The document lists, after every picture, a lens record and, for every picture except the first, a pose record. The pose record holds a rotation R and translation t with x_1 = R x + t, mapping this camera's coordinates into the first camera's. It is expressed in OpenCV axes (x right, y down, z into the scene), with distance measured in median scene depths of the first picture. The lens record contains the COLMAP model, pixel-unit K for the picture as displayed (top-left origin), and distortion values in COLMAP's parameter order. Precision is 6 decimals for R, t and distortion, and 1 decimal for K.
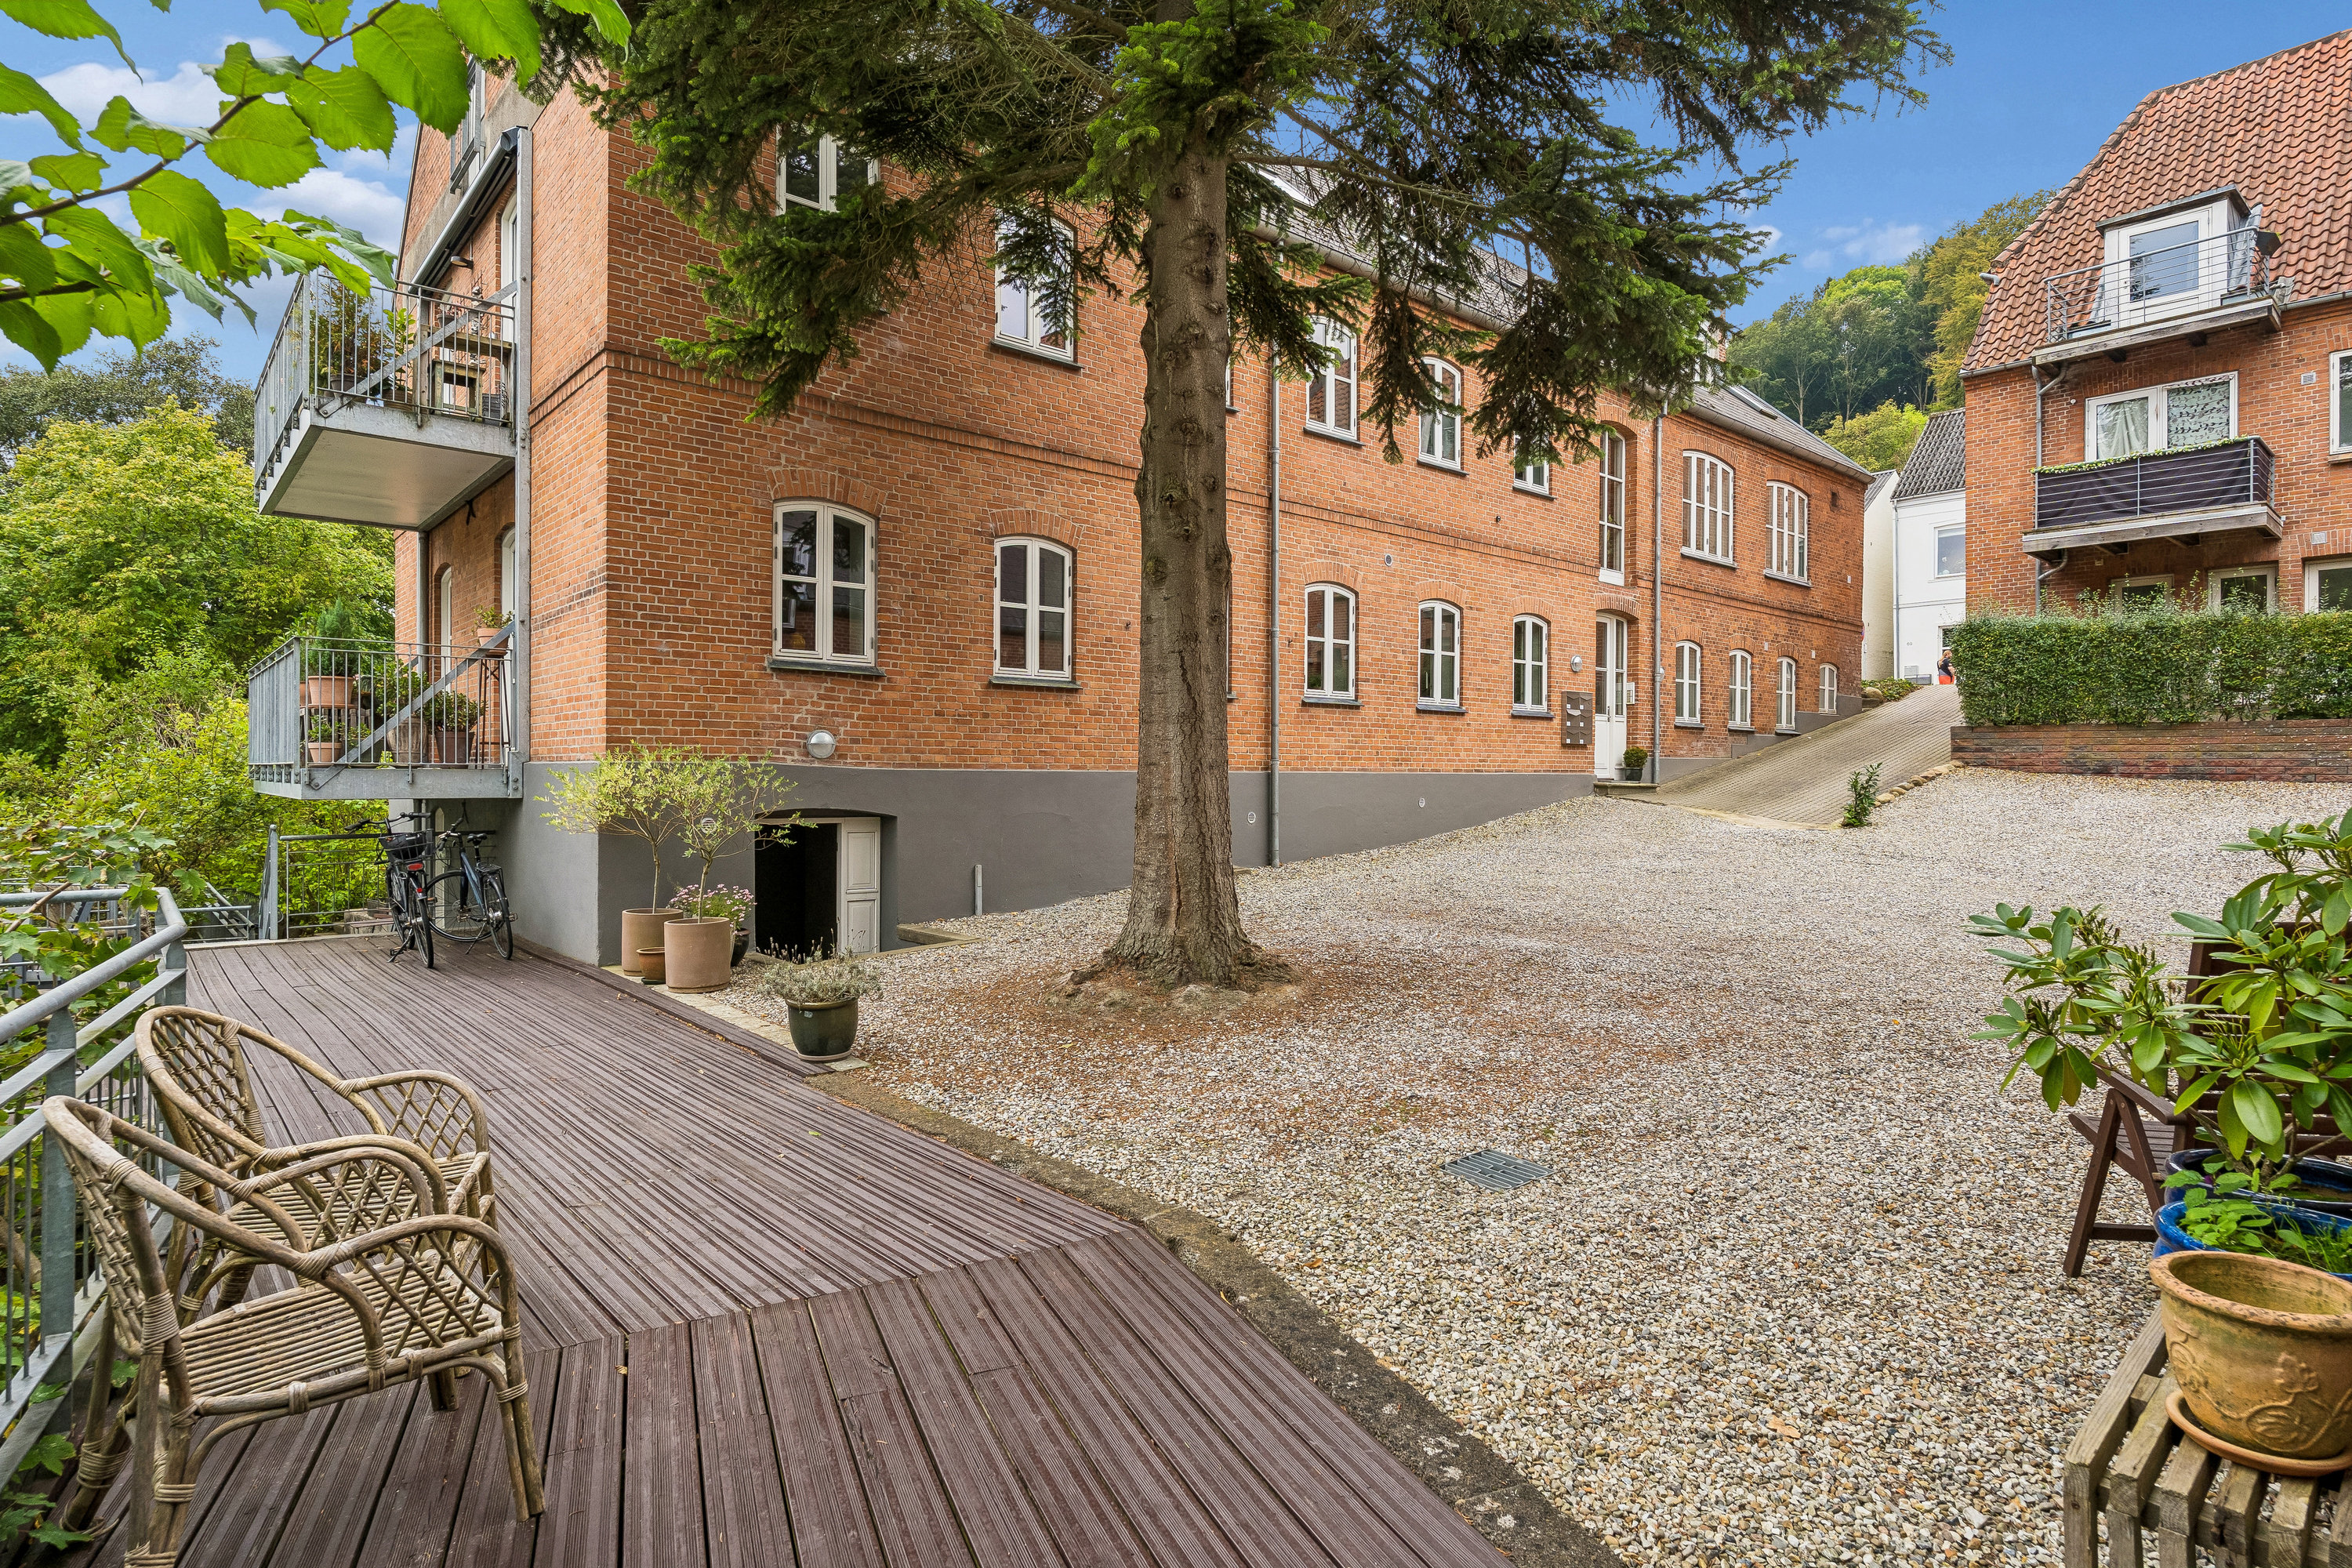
lens RADIAL K [[1238.8, 0, 1178.0], [0, 1238.8, 780.5], [0, 0, 1]] dist [-0.008972, 0.001361]
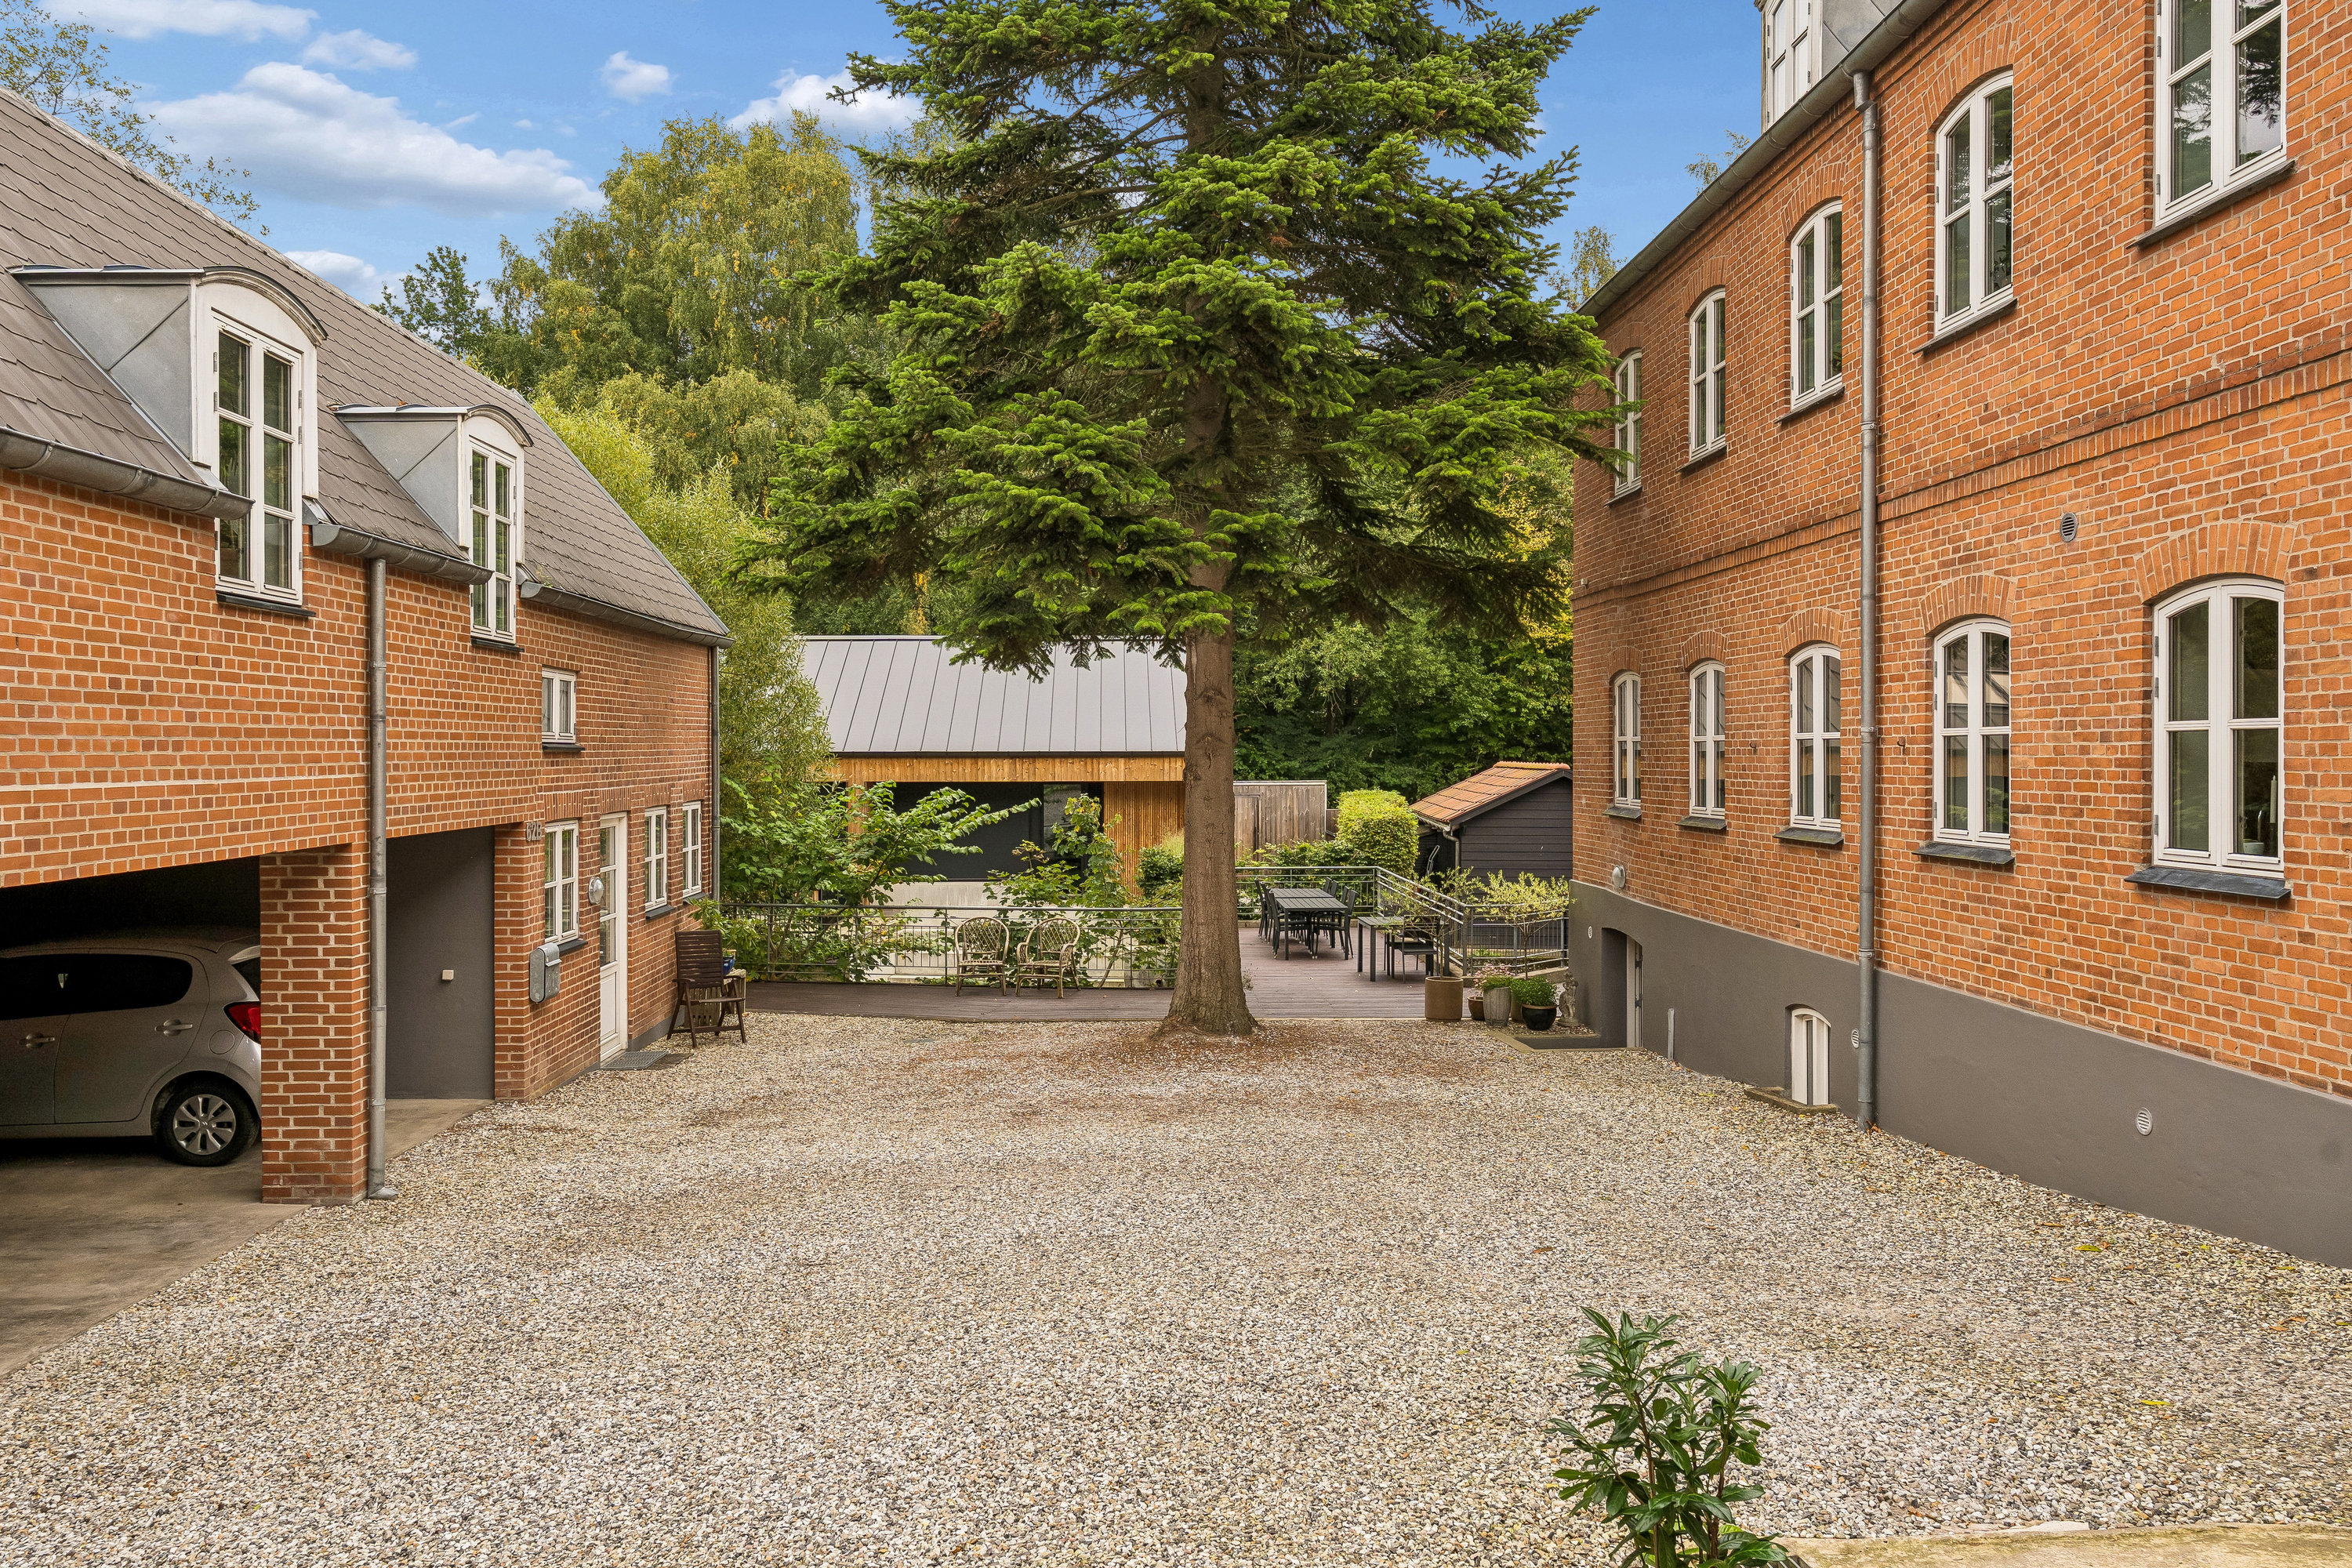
lens RADIAL K [[1681.2, 0, 1174.0], [0, 1681.2, 760.4], [0, 0, 1]] dist [-0.001590, -0.000221]
pose [[-0.639228, 0.000664, -0.769017, 0.643756], [-0.004900, 0.999976, 0.004936, -0.077931], [0.769002, 0.006923, -0.639209, 0.894240]]
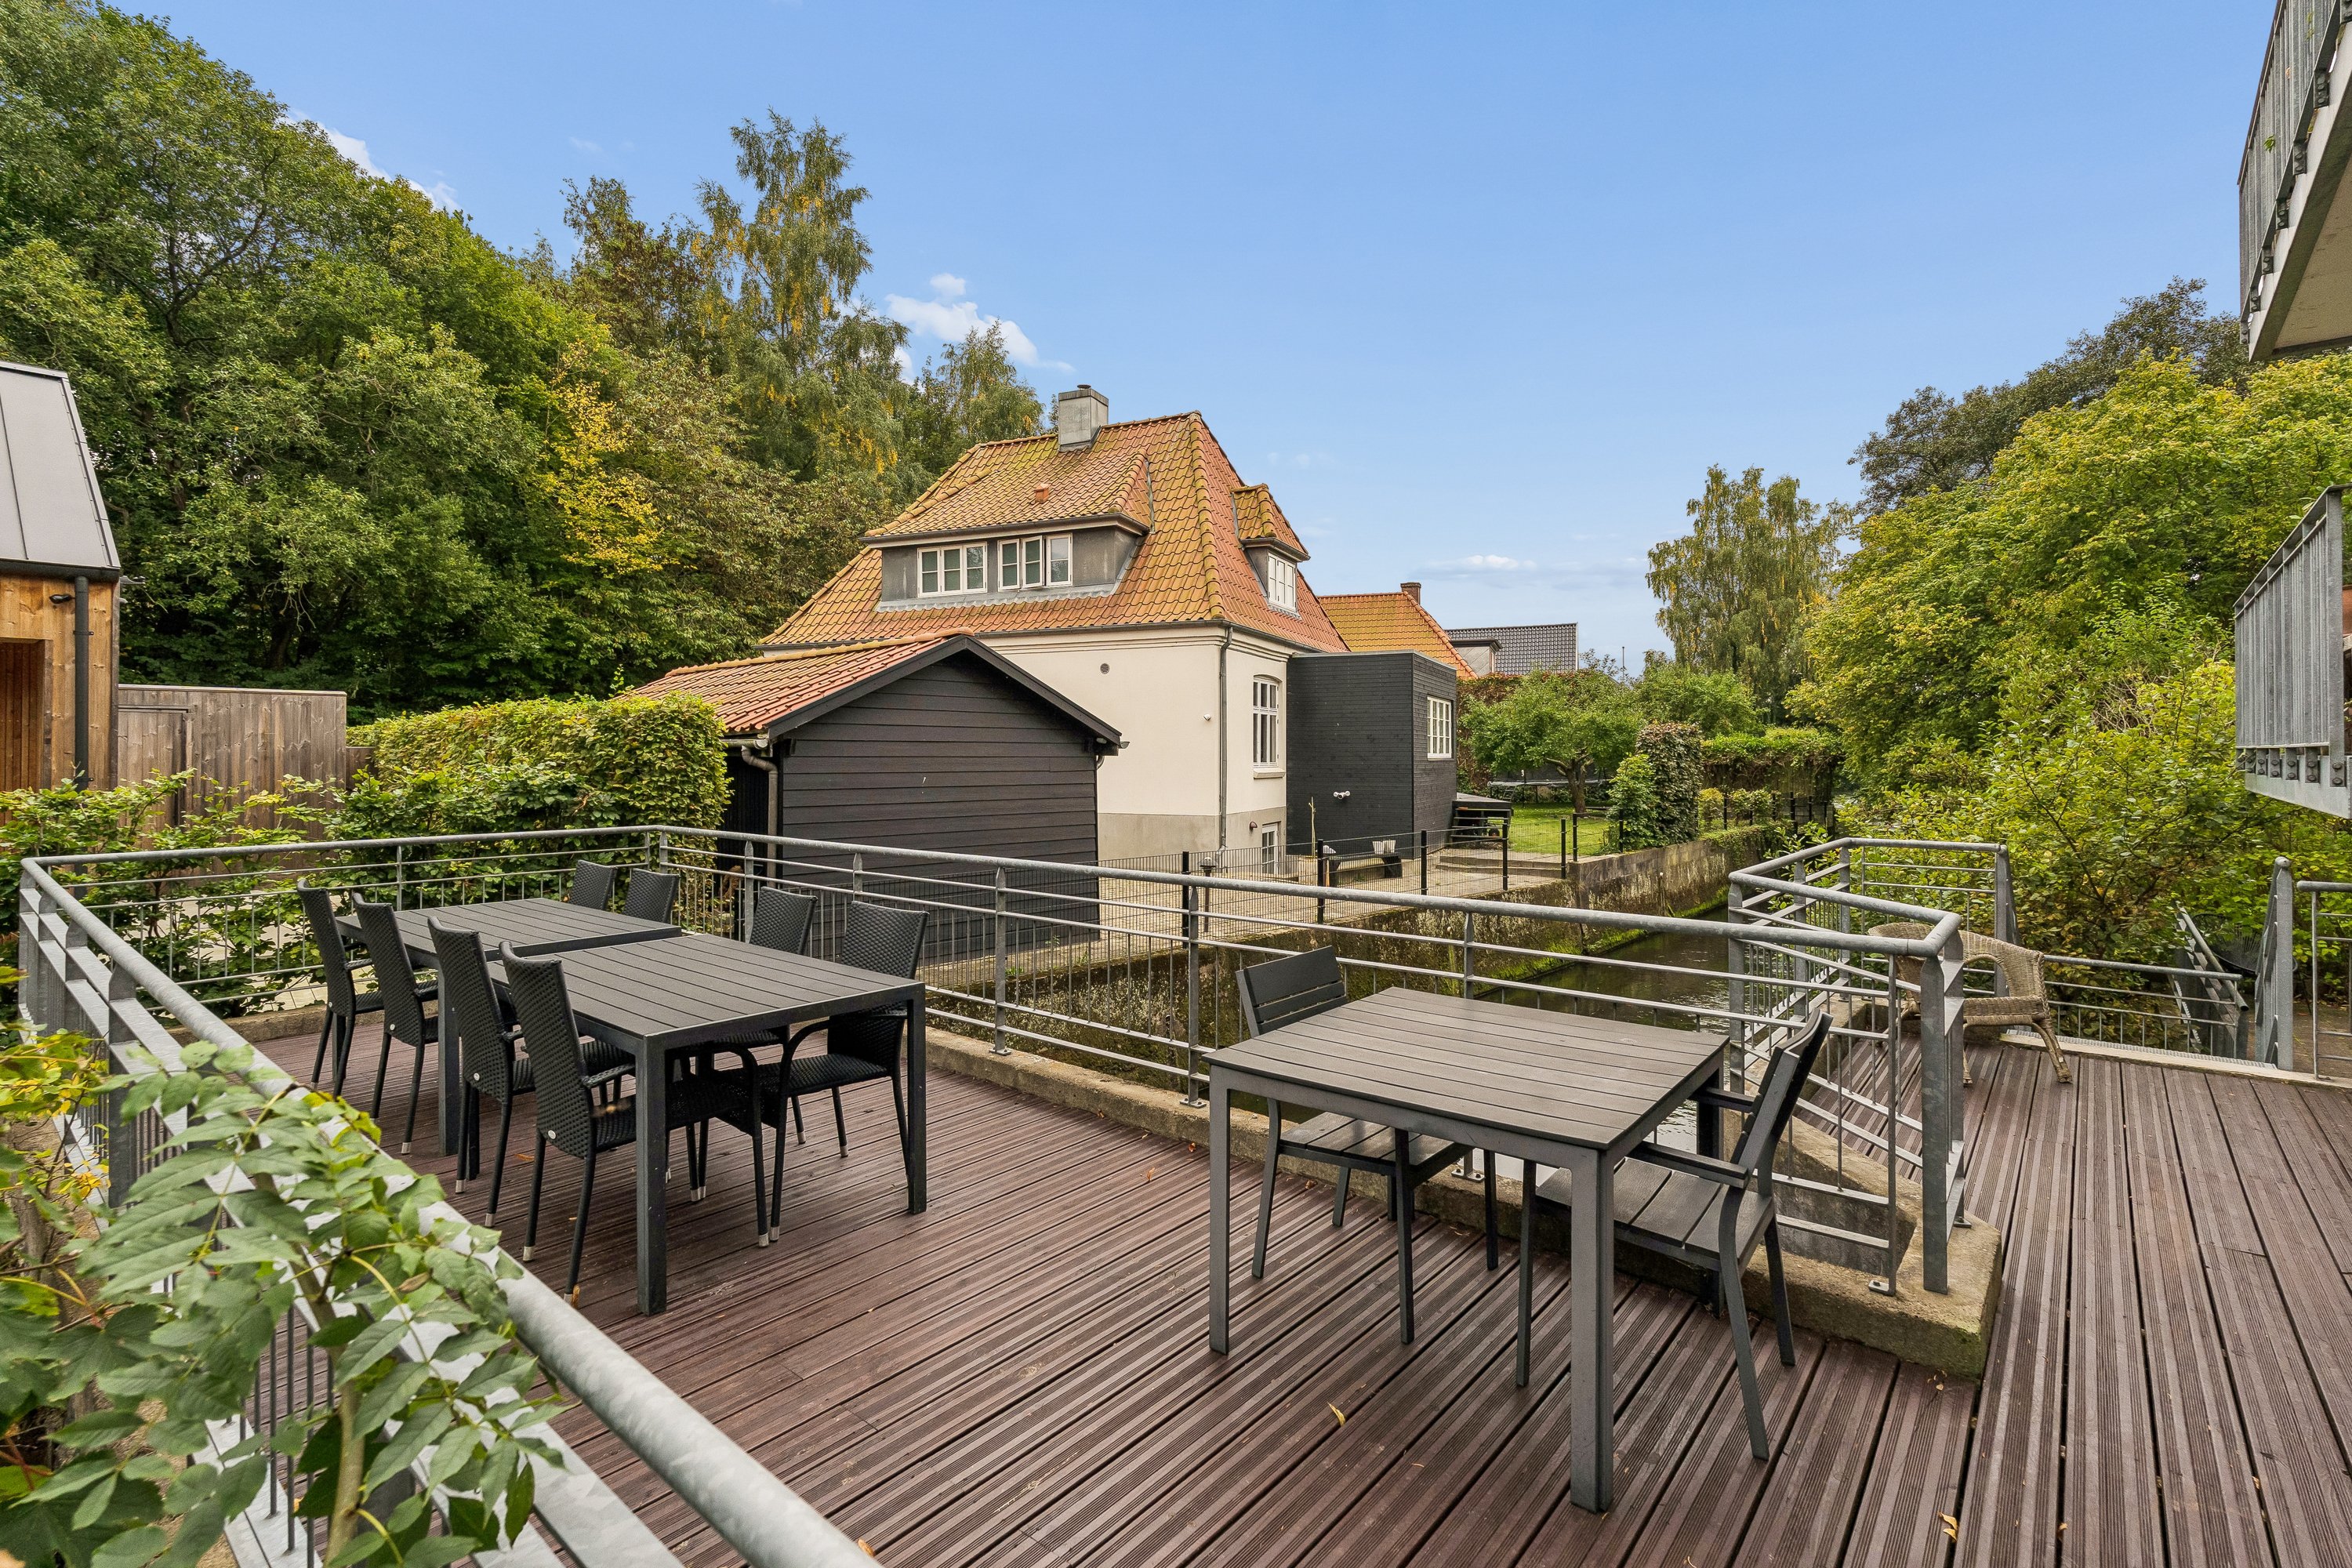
lens RADIAL K [[1084.4, 0, 1154.1], [0, 1084.4, 750.9], [0, 0, 1]] dist [-0.007051, -0.000892]
pose [[0.130513, -0.010356, -0.991393, -0.176104], [-0.000637, 0.999944, -0.010530, -0.003500], [0.991446, 0.002006, 0.130499, 0.238701]]
